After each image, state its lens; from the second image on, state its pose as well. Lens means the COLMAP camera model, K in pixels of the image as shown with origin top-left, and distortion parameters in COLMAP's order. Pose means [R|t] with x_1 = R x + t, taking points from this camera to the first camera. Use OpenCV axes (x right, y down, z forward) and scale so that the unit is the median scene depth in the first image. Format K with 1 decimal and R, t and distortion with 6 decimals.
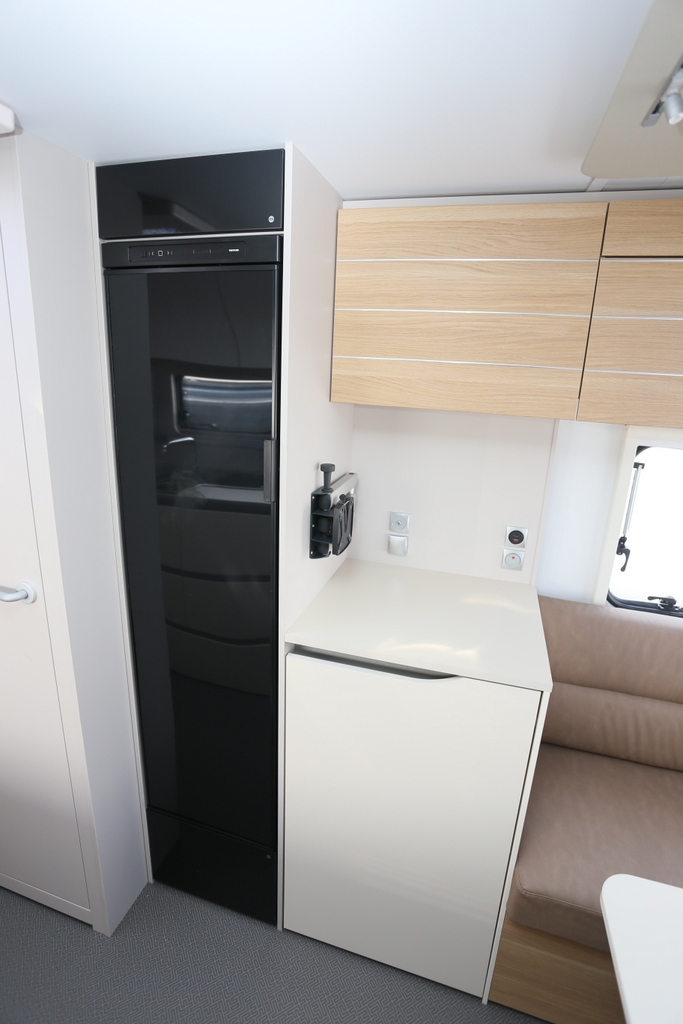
lens RADIAL K [[529.1, 0, 347.0], [0, 529.1, 504.8], [0, 0, 1]] dist [-0.067036, 0.029861]
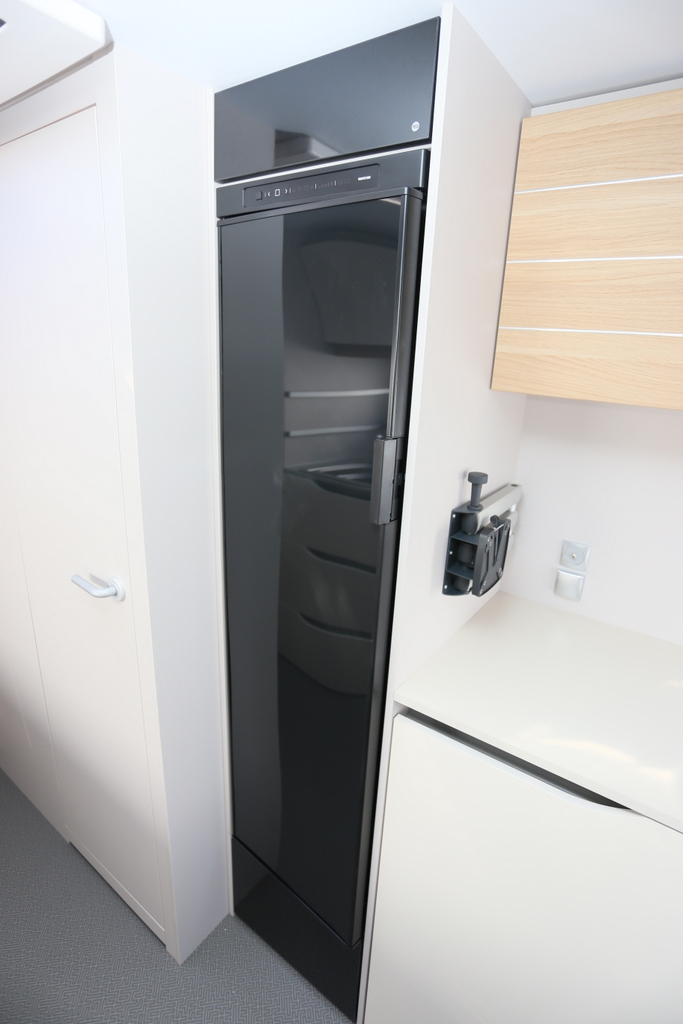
lens RADIAL K [[529.1, 0, 347.0], [0, 529.1, 504.8], [0, 0, 1]] dist [-0.067036, 0.029861]
pose [[0.940530, 0.100170, -0.324606, 0.035325], [-0.092802, 0.994954, 0.038141, -0.044069], [0.326788, -0.005749, 0.945080, 0.239530]]
